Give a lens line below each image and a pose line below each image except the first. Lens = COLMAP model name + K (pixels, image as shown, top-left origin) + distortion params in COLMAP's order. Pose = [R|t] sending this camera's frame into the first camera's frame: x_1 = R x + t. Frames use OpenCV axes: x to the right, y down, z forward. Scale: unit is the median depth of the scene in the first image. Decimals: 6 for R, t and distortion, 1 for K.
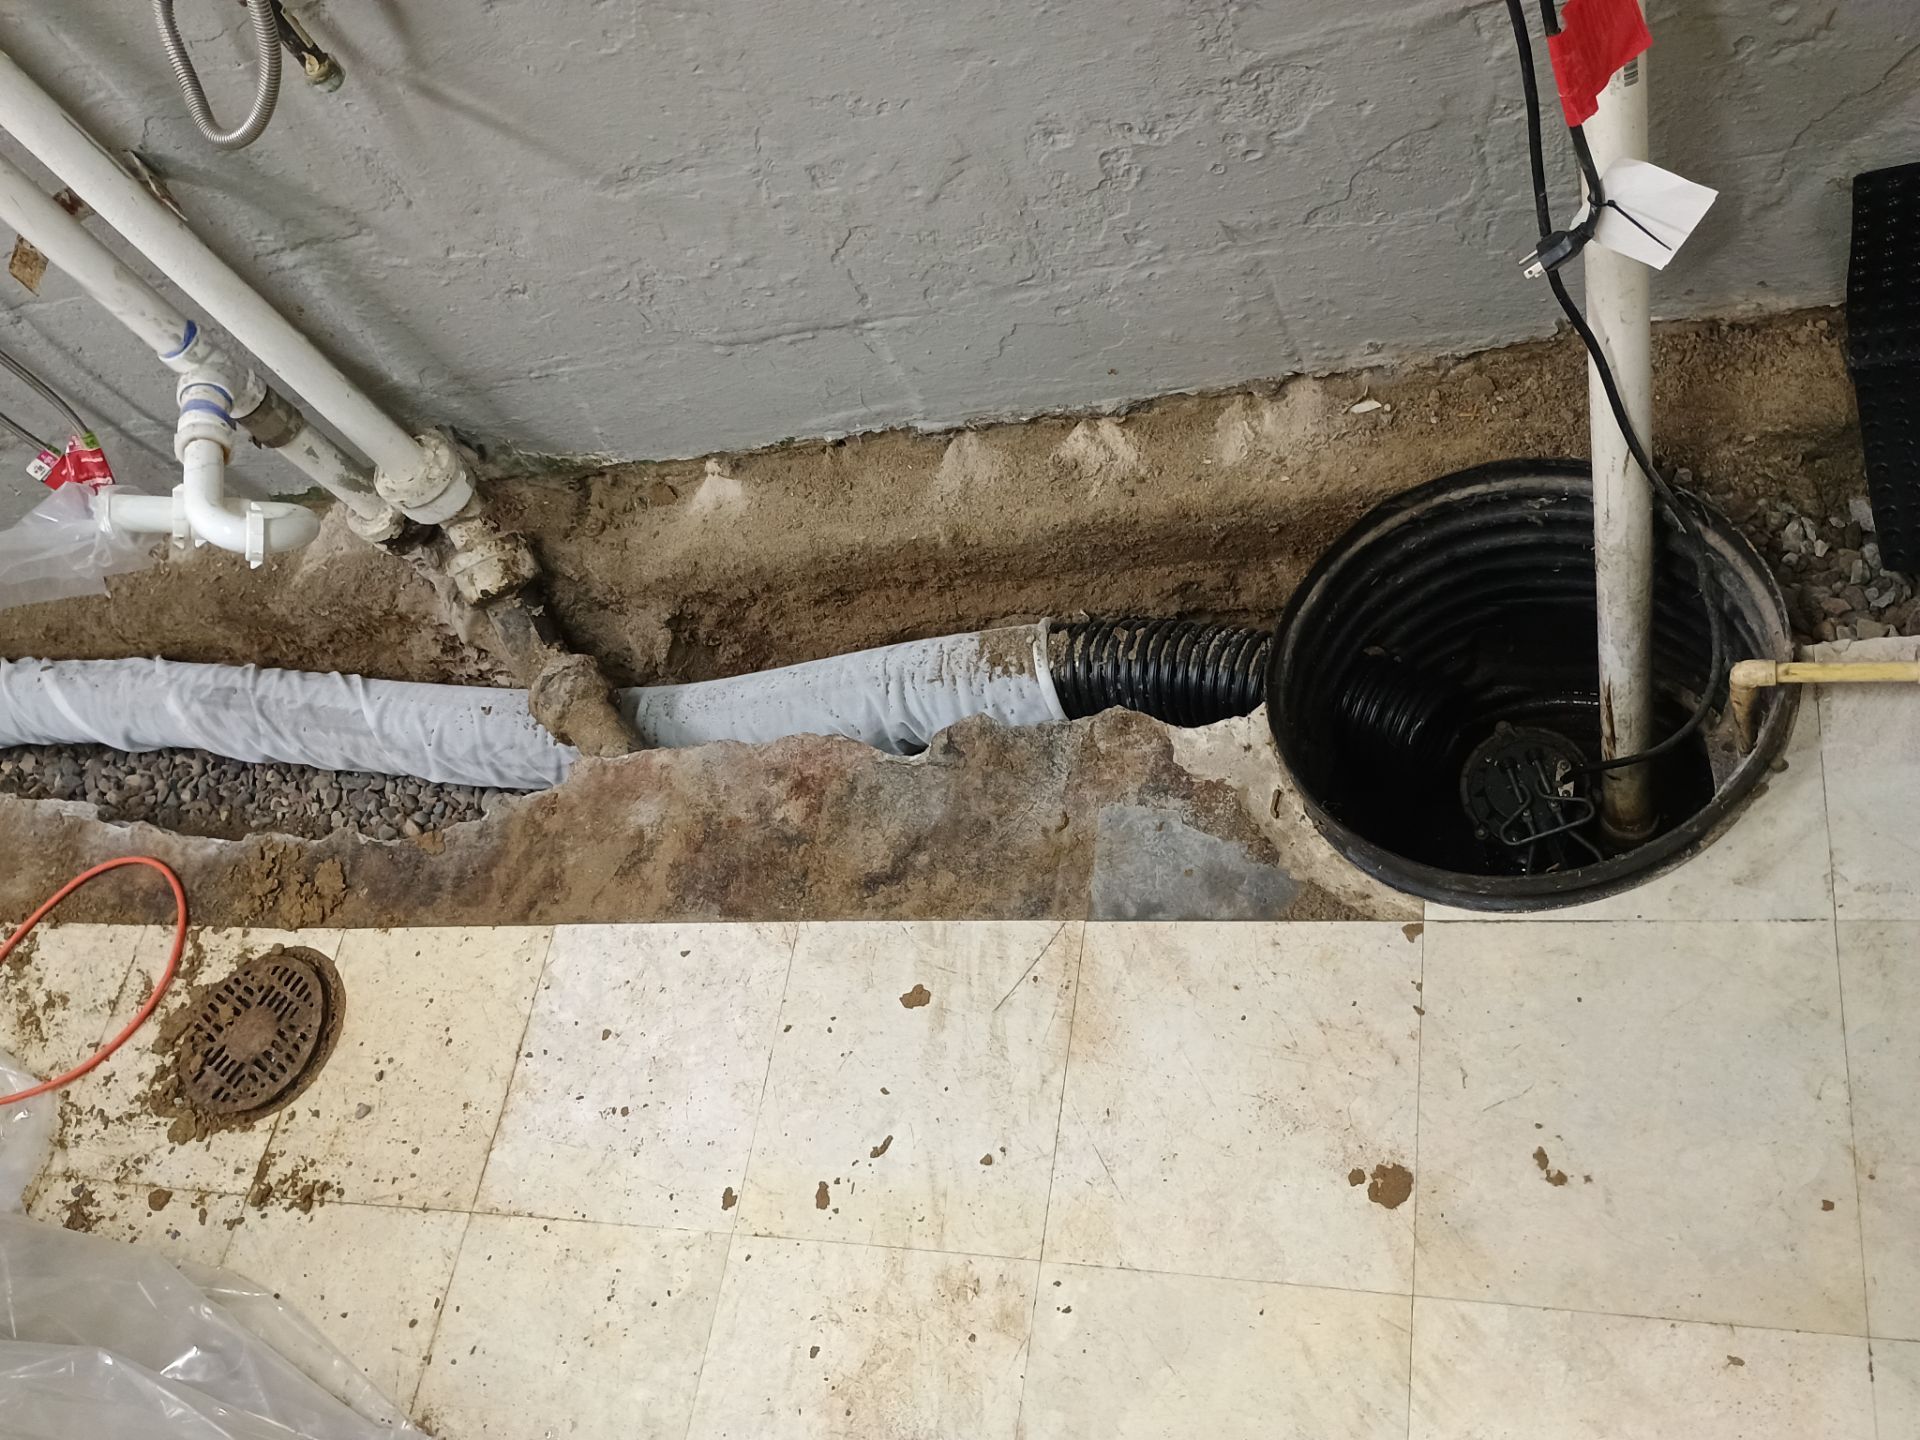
lens RADIAL K [[1578.7, 0, 960.0], [0, 1578.7, 720.0], [0, 0, 1]] dist [0.069197, -0.105699]
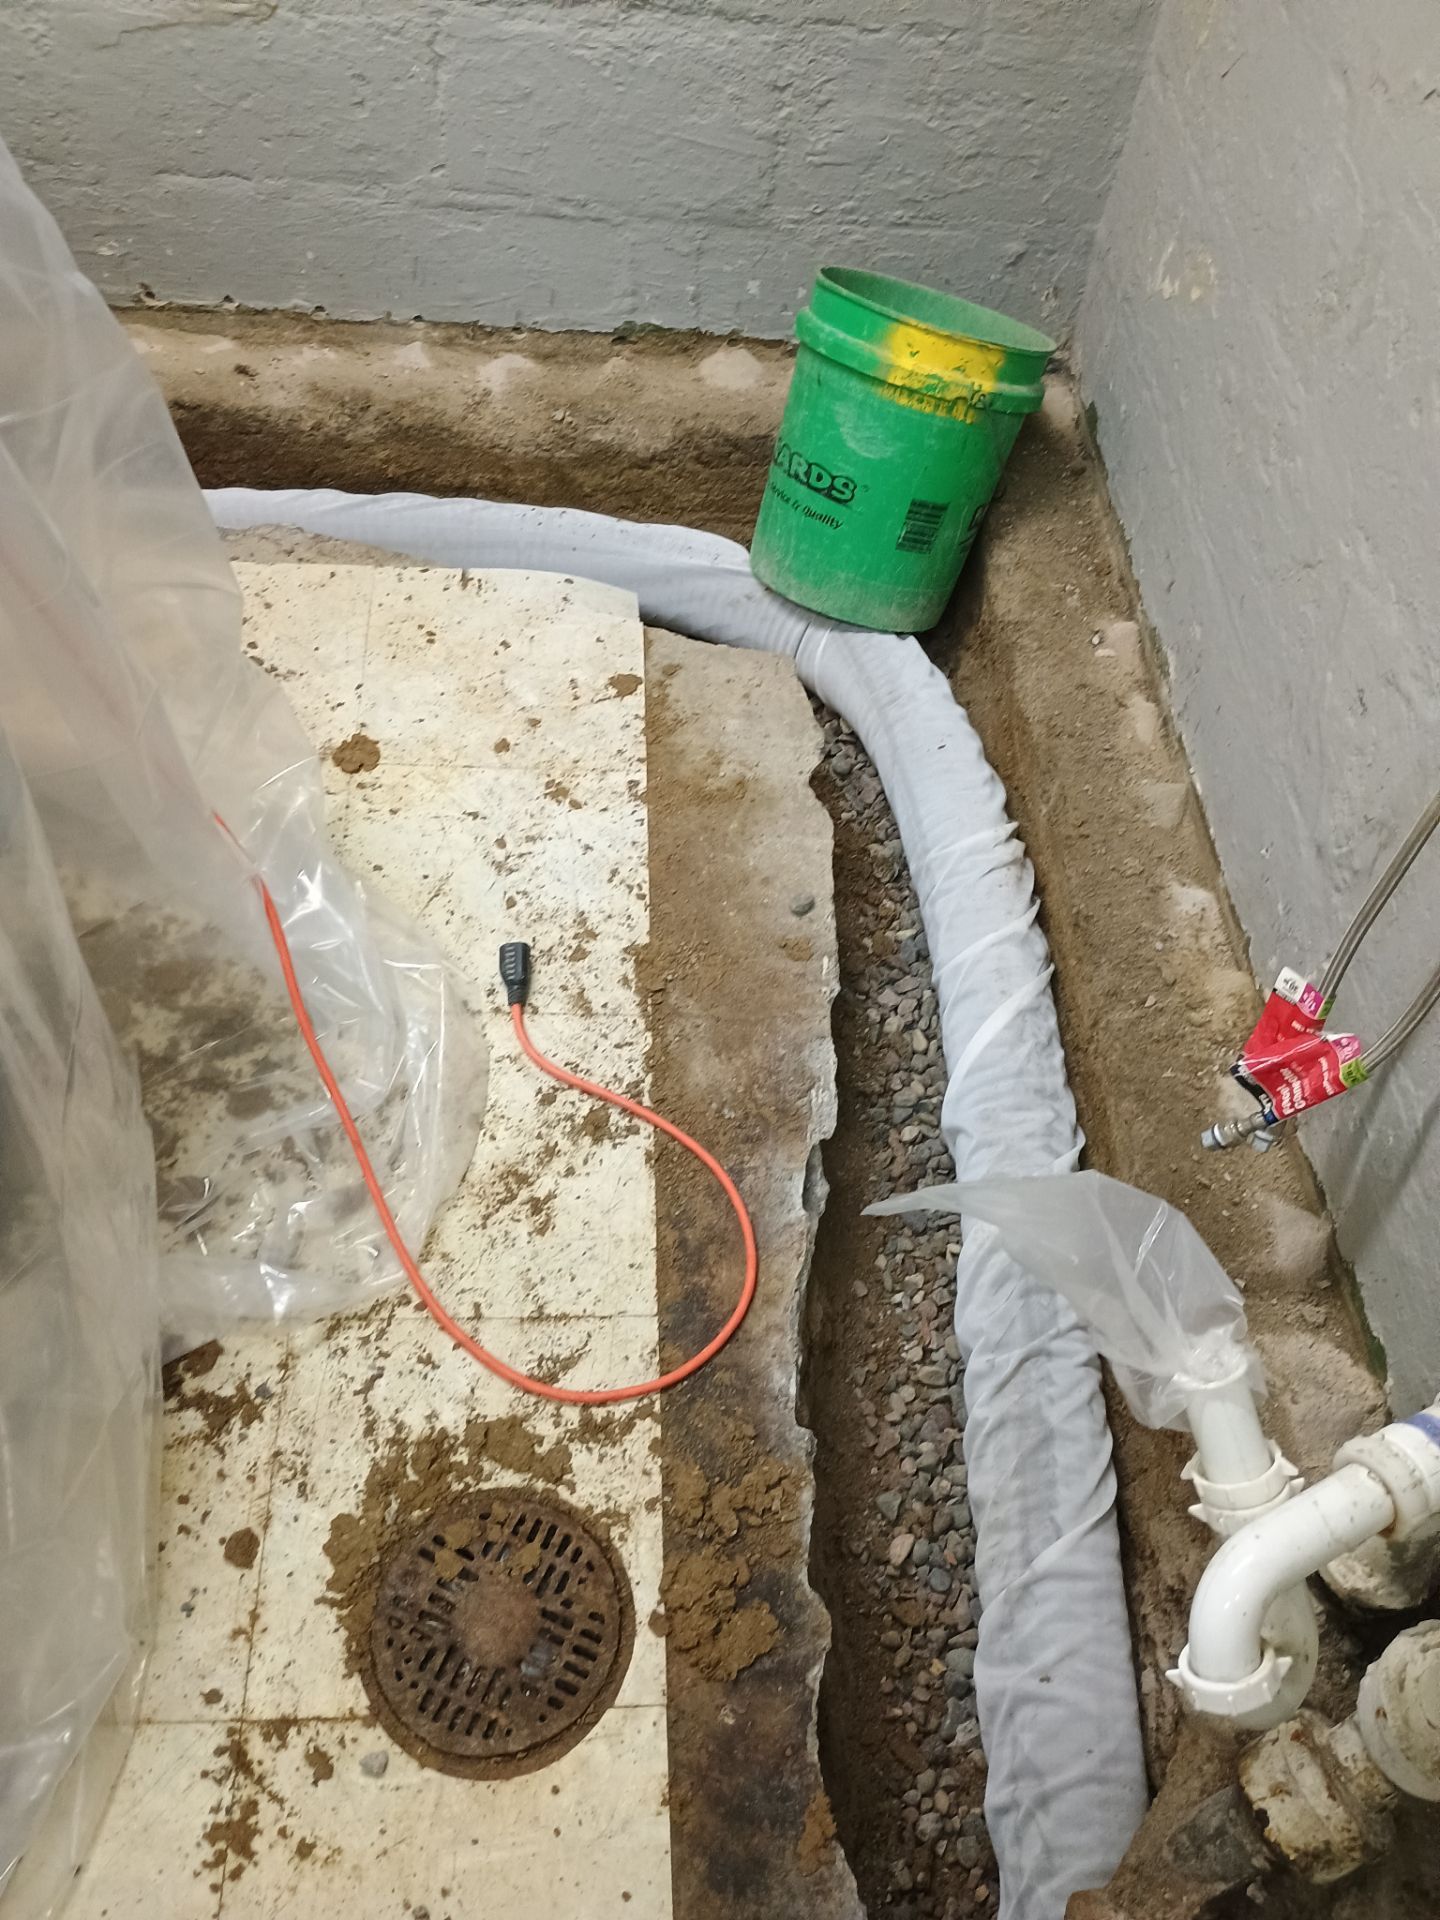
lens RADIAL K [[1613.6, 0, 770.5], [0, 1613.6, 950.8], [0, 0, 1]] dist [0.041092, -0.061526]
pose [[0.170138, 0.951743, -0.255419, -0.500024], [-0.924619, 0.243821, 0.292627, -0.171285], [0.340782, 0.186378, 0.921483, 0.357392]]
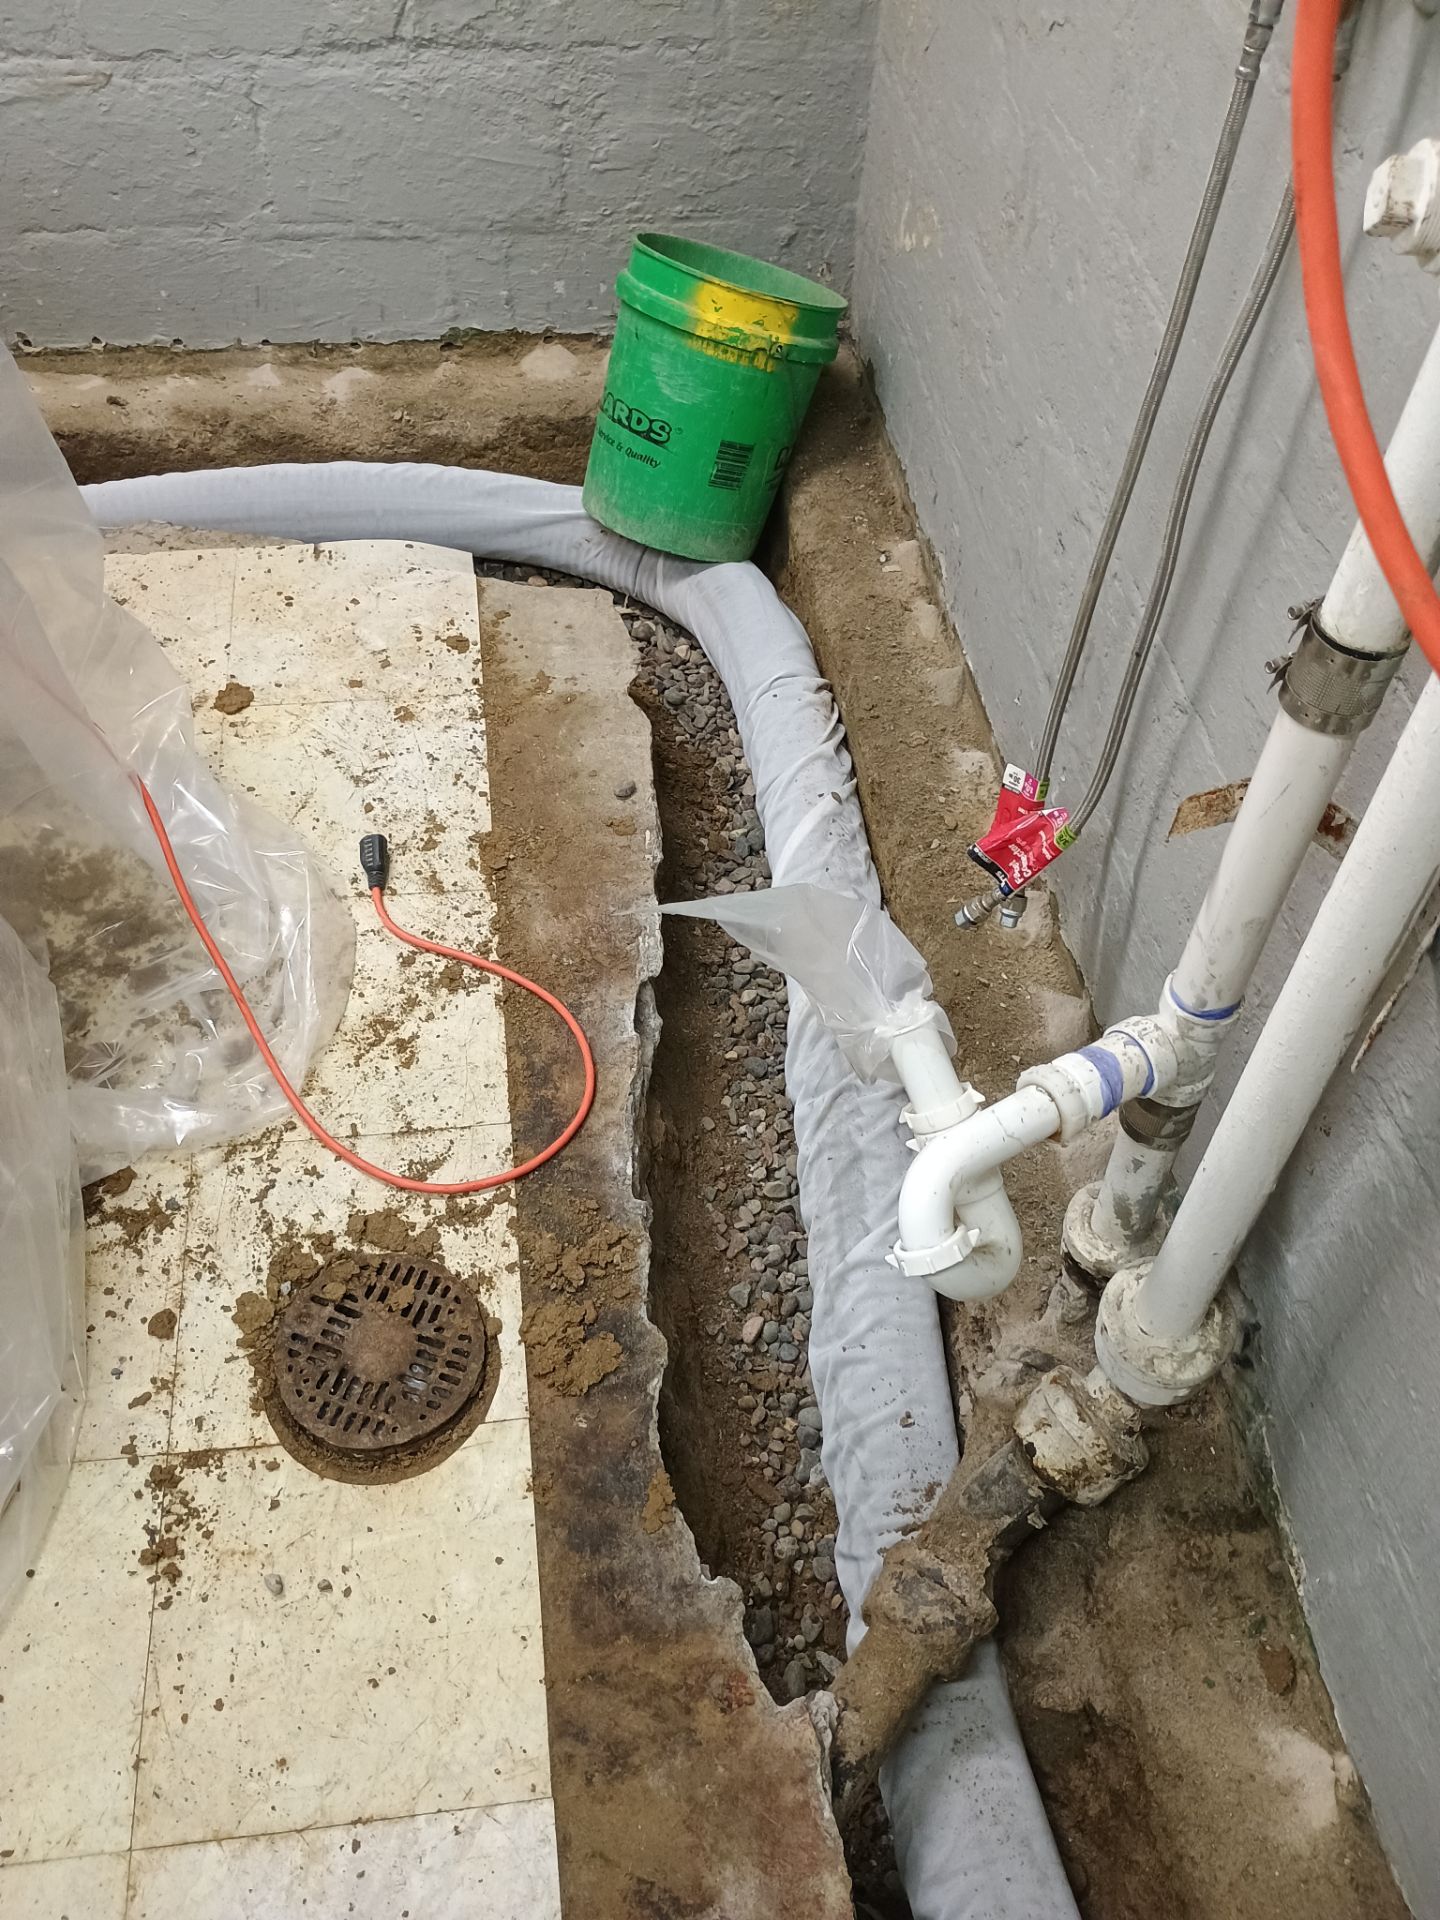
lens RADIAL K [[1606.3, 0, 720.0], [0, 1606.3, 960.0], [0, 0, 1]] dist [0.035666, -0.055377]
pose [[0.255179, 0.921538, -0.292663, -0.339319], [-0.895755, 0.339269, 0.287263, -0.240648], [0.364016, 0.188851, 0.912046, 0.298651]]
